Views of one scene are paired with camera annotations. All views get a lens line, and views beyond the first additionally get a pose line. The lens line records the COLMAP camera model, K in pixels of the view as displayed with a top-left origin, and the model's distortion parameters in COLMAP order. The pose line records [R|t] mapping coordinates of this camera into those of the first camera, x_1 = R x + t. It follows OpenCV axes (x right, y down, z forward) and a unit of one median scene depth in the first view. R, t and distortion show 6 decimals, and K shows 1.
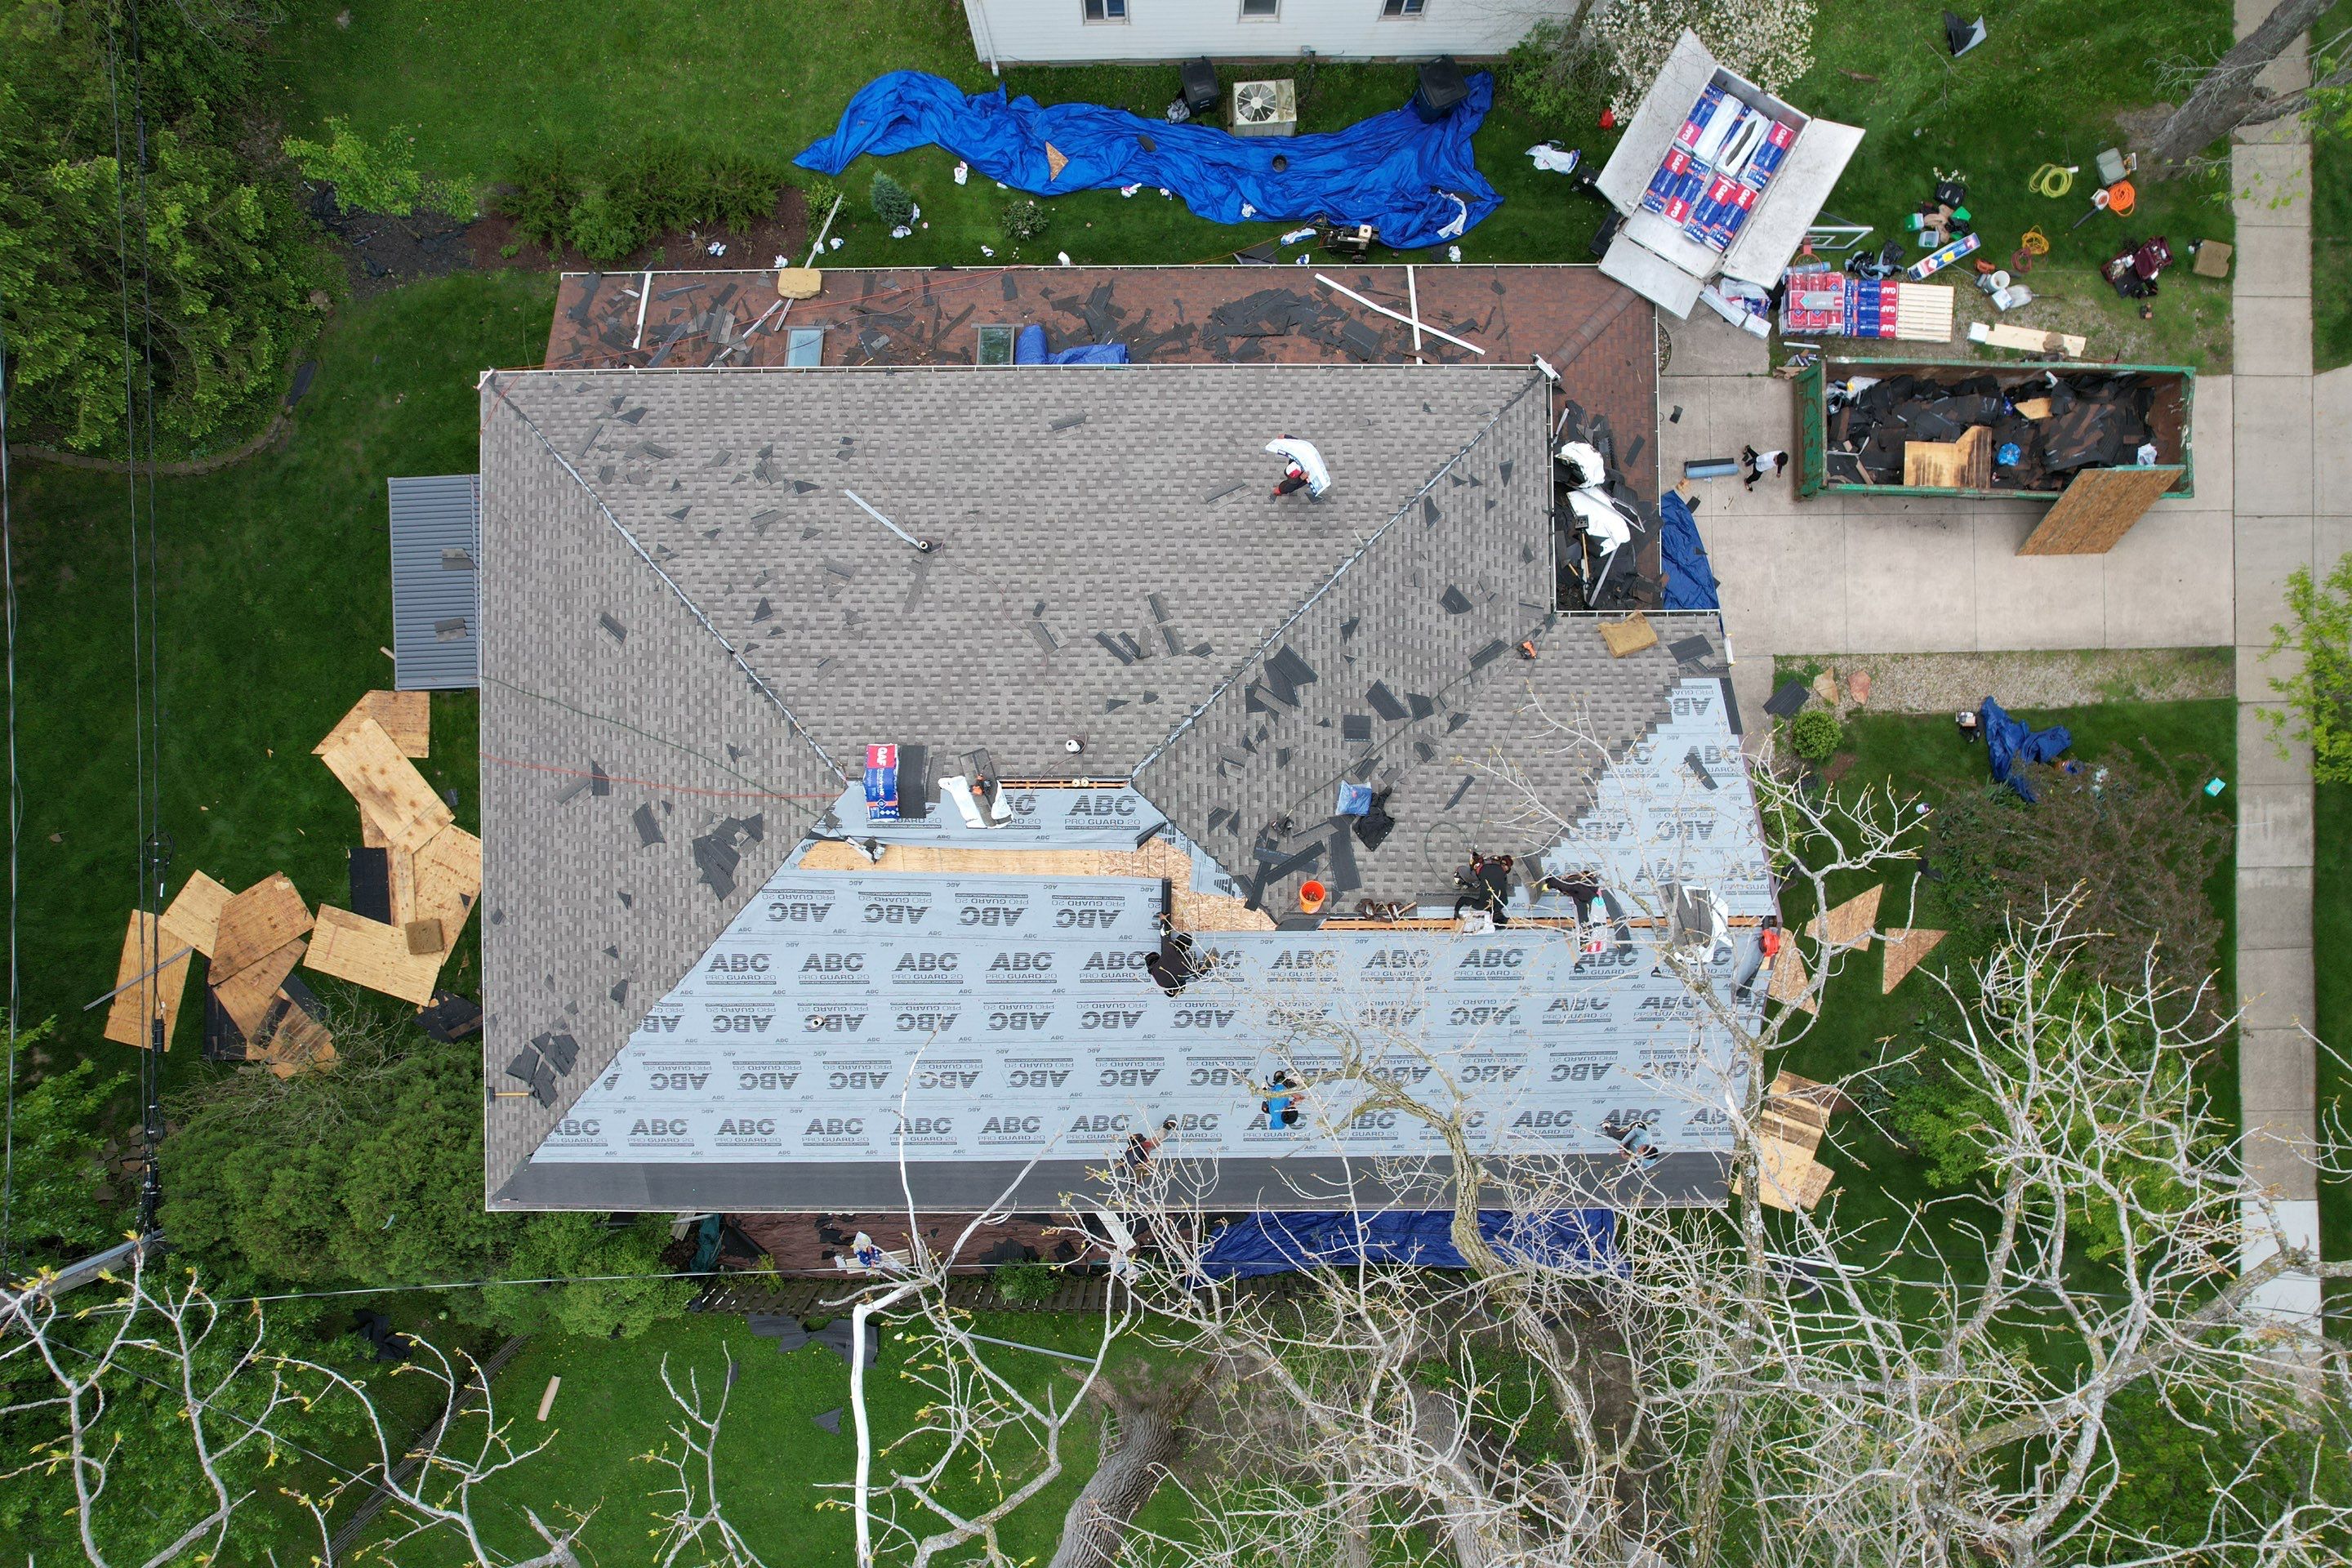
lens RADIAL K [[1521.1, 0, 1175.2], [0, 1521.1, 788.5], [0, 0, 1]] dist [-0.080328, 0.072230]
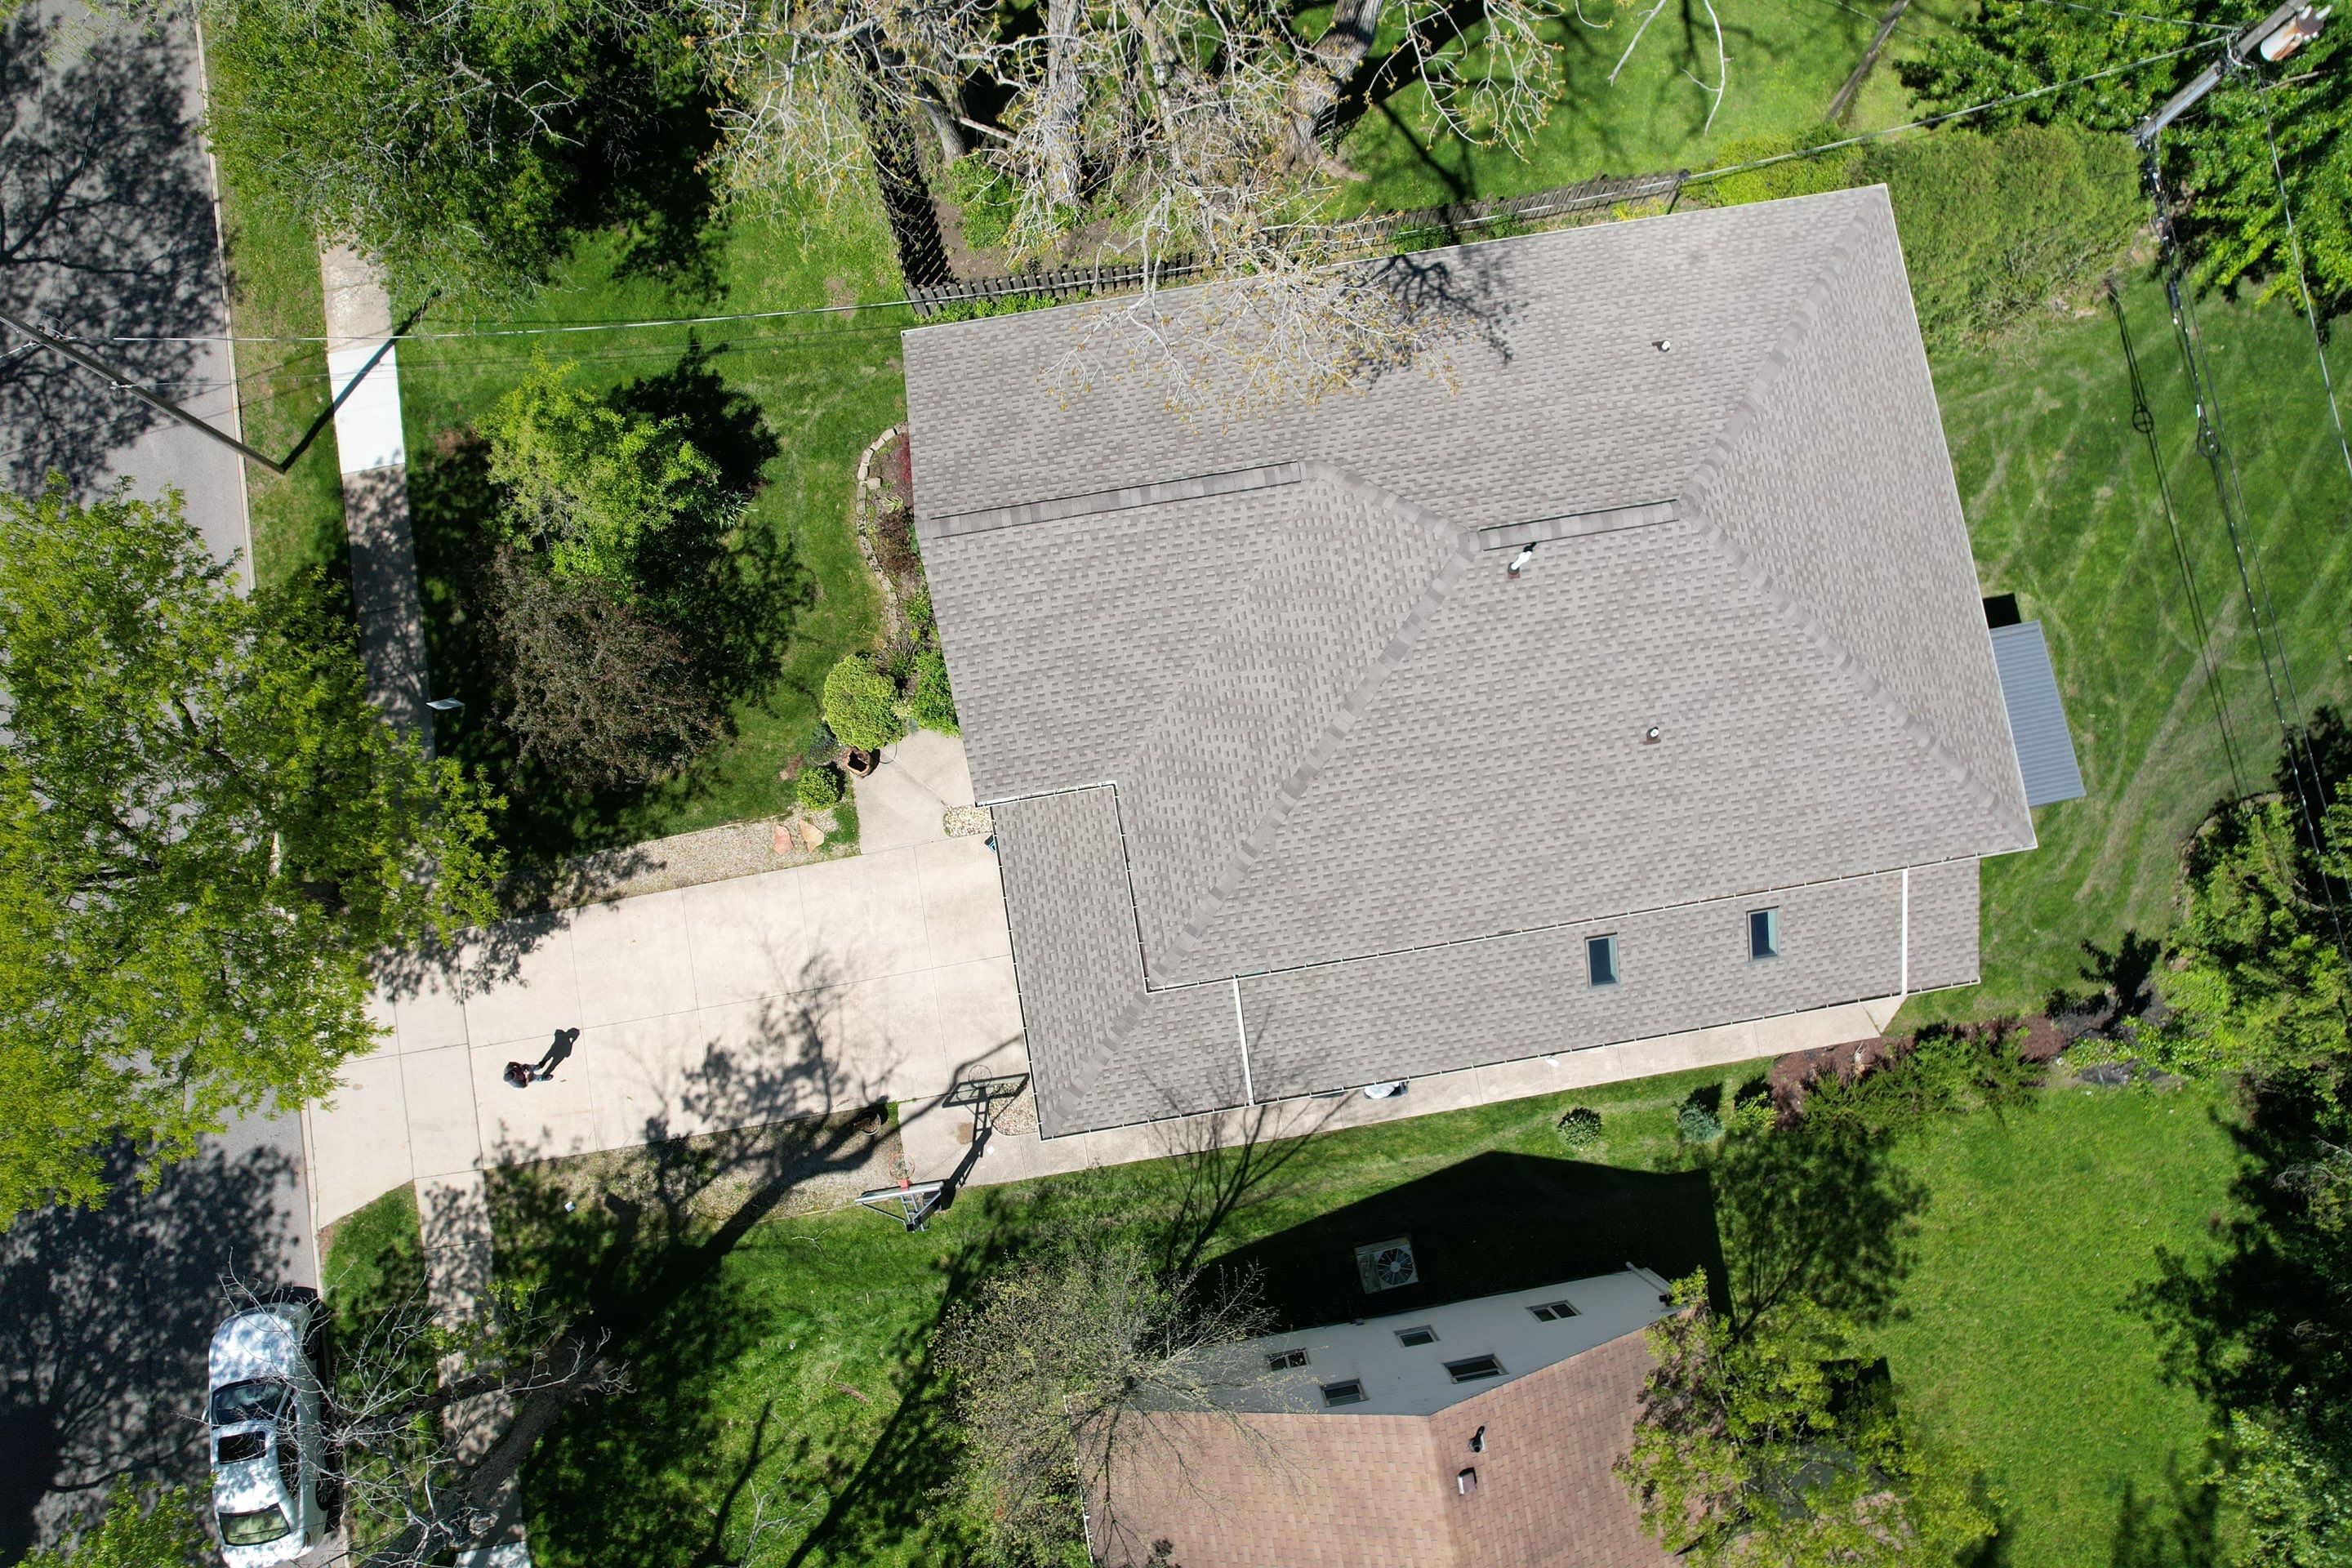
lens RADIAL K [[1521.1, 0, 1171.4], [0, 1521.1, 787.4], [0, 0, 1]] dist [-0.080328, 0.072230]
pose [[-0.988081, 0.153677, -0.008921, 0.207000], [-0.153747, -0.982349, 0.106545, -0.241747], [0.007610, 0.106647, 0.994268, -0.176959]]
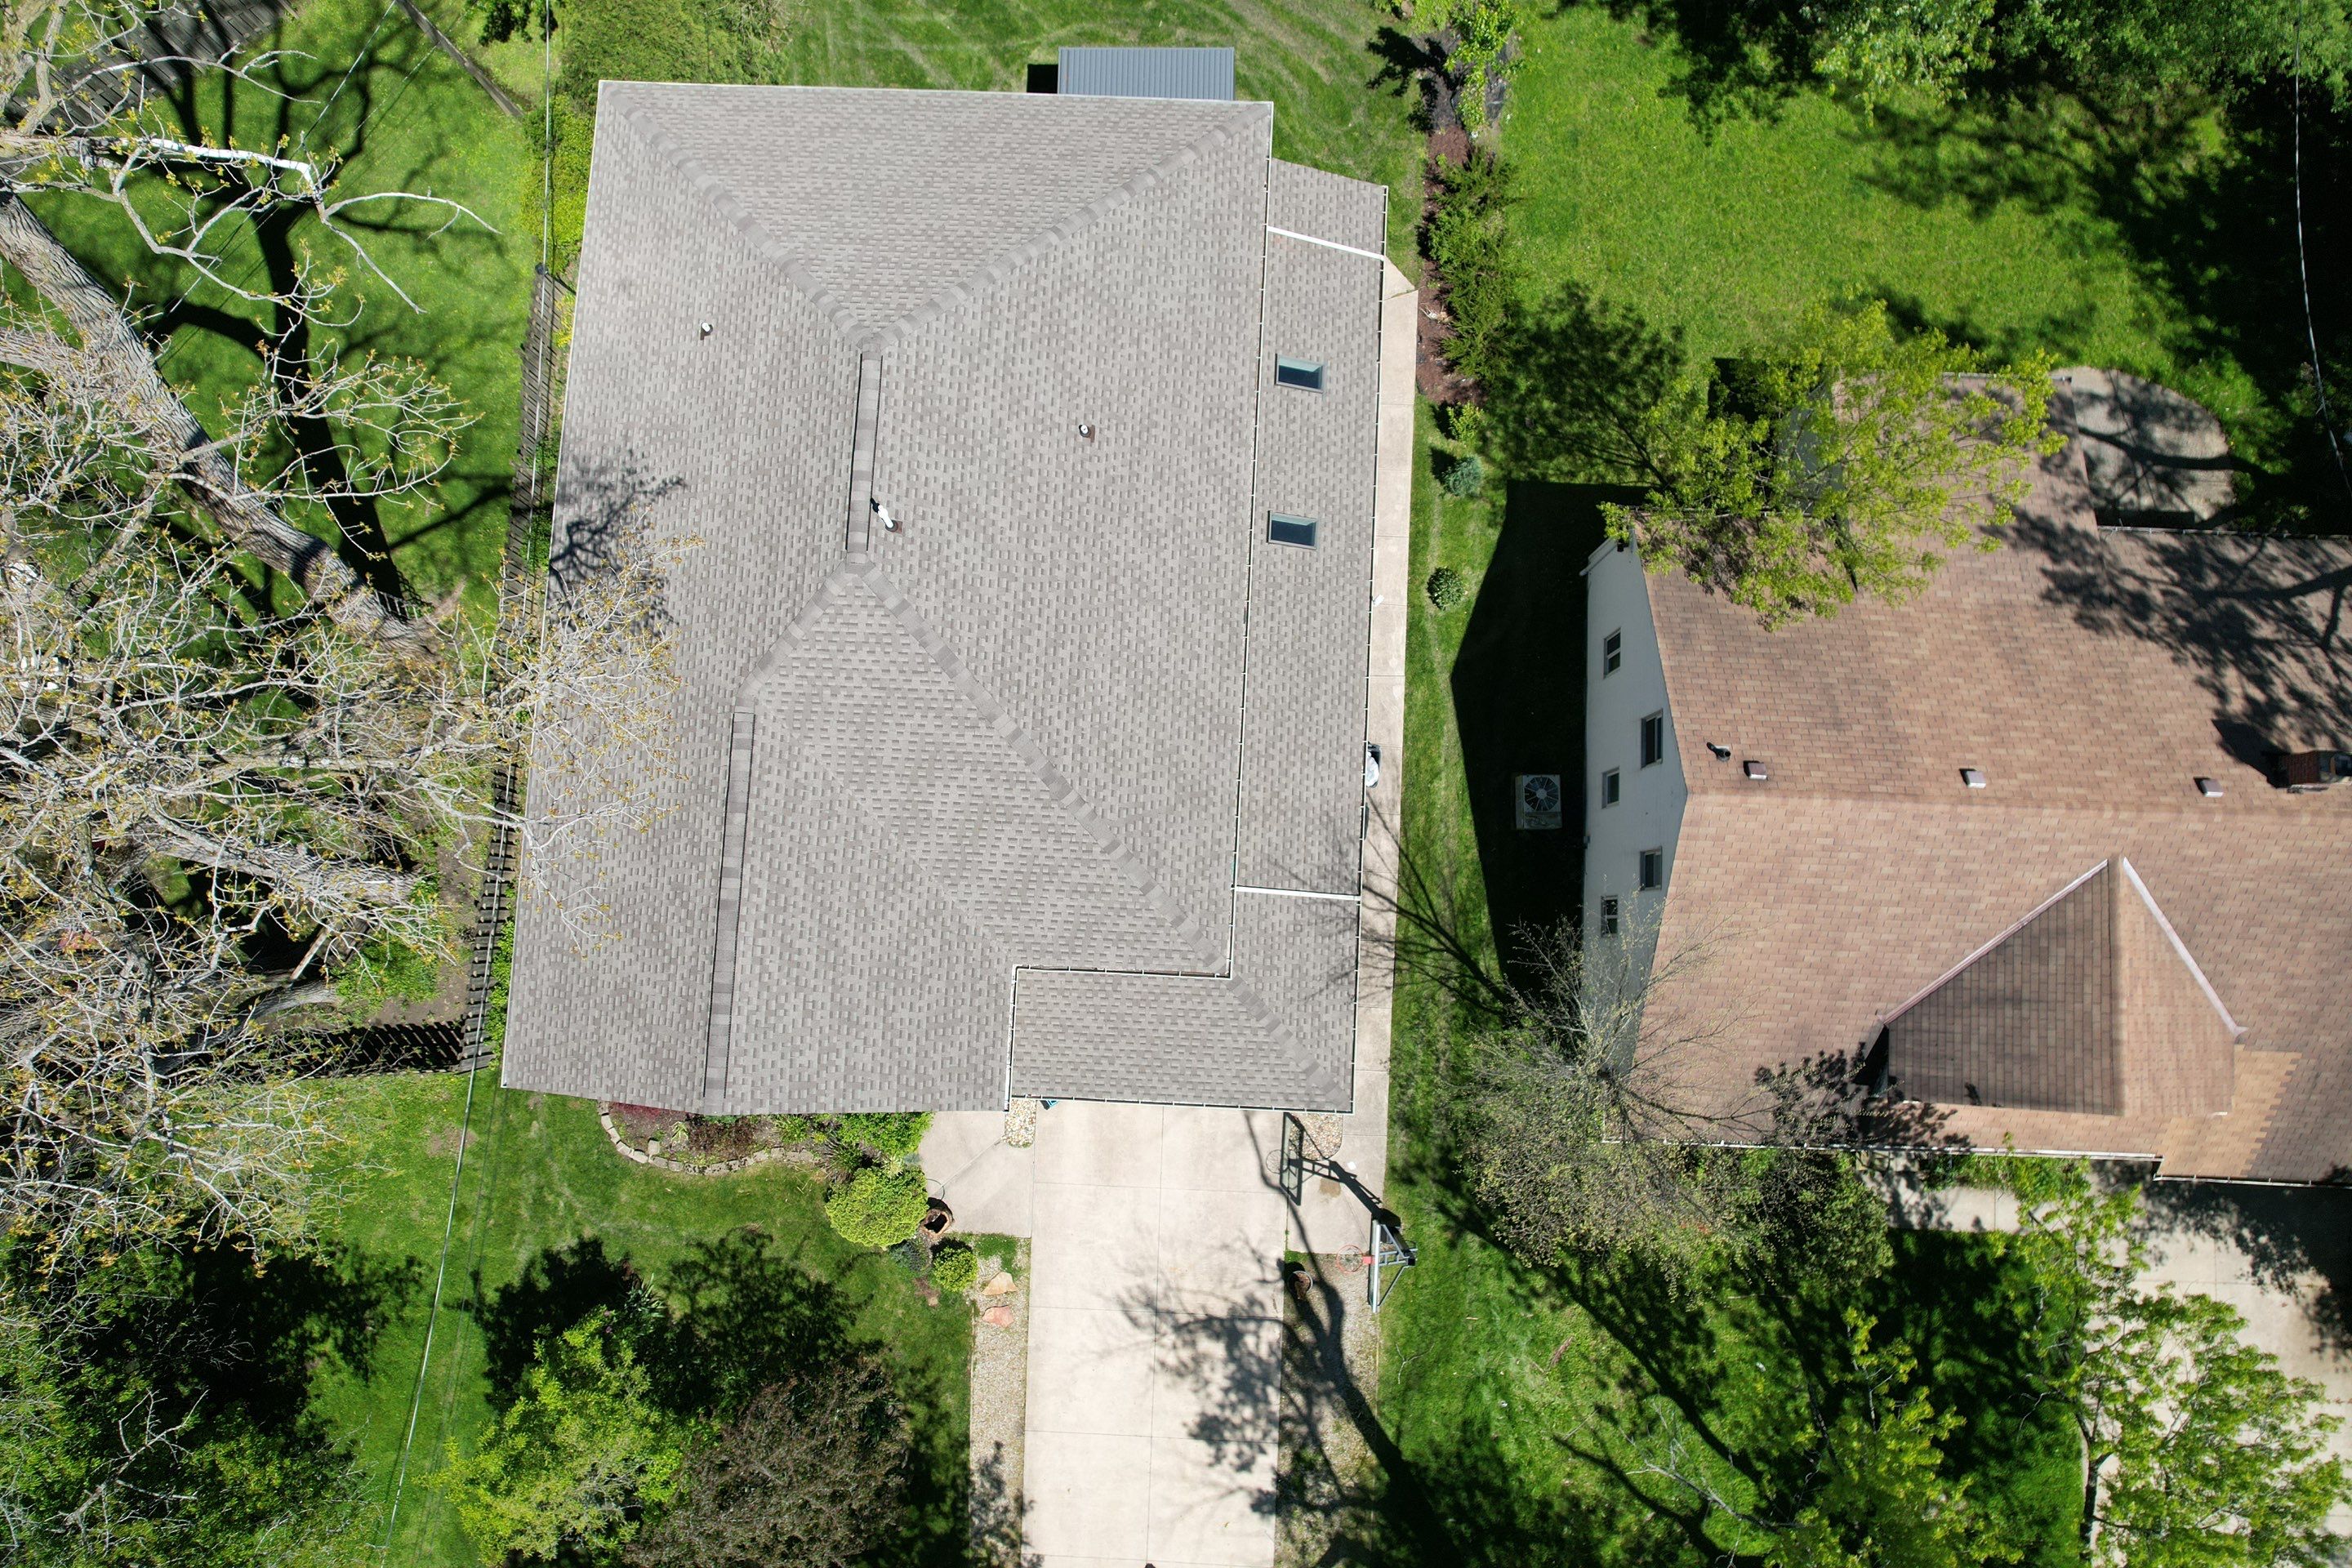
lens RADIAL K [[1521.1, 0, 1178.4], [0, 1521.1, 787.9], [0, 0, 1]] dist [-0.080328, 0.072230]
pose [[-0.056216, 0.993912, -0.094752, 0.206922], [-0.998363, -0.054962, 0.015795, -0.240767], [0.010491, 0.095485, 0.995376, -0.167304]]
